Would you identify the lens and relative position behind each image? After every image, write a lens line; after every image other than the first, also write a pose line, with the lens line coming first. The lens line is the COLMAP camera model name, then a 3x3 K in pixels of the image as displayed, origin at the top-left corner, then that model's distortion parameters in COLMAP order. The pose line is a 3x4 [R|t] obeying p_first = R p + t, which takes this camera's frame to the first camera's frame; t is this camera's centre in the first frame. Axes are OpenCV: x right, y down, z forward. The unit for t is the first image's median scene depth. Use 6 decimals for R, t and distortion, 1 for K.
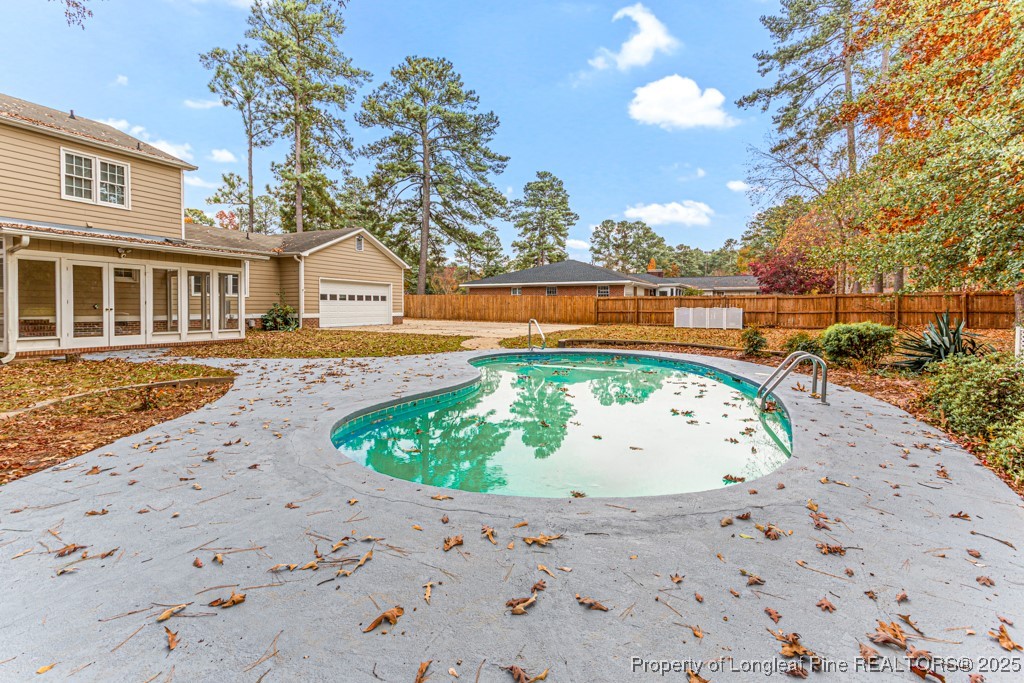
lens RADIAL K [[504.3, 0, 503.4], [0, 504.3, 315.1], [0, 0, 1]] dist [0.030331, 0.001290]
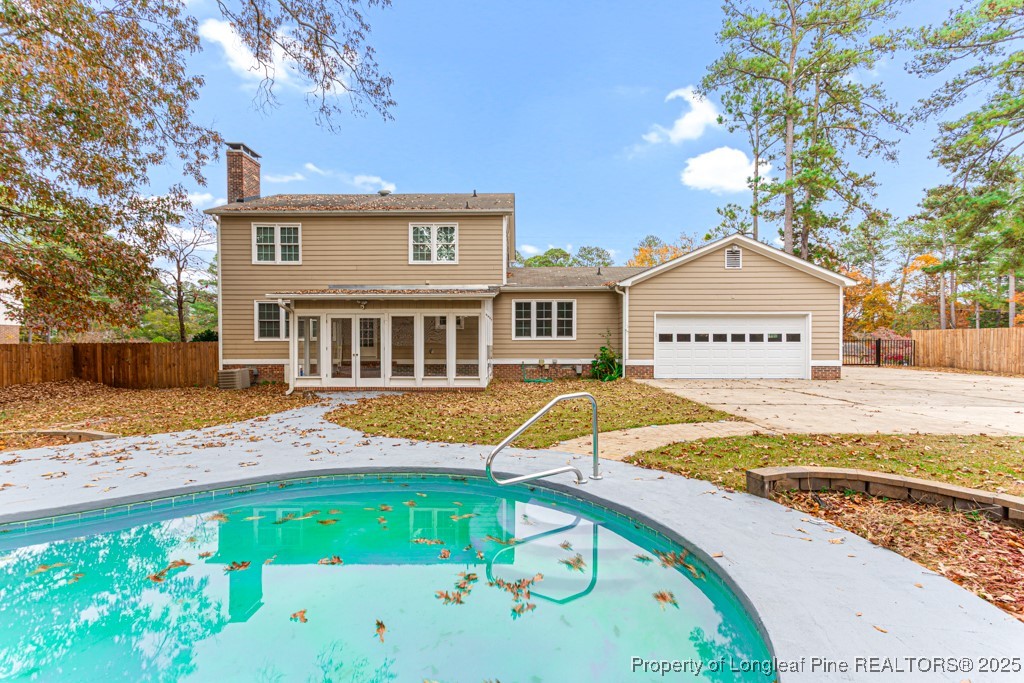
lens RADIAL K [[501.4, 0, 512.0], [0, 501.4, 341.5], [0, 0, 1]] dist [0.038644, 0.000793]
pose [[0.411547, -0.017300, -0.911224, 0.315712], [-0.011986, 0.999631, -0.024392, -0.013338], [0.911310, 0.020961, 0.411188, 0.684621]]
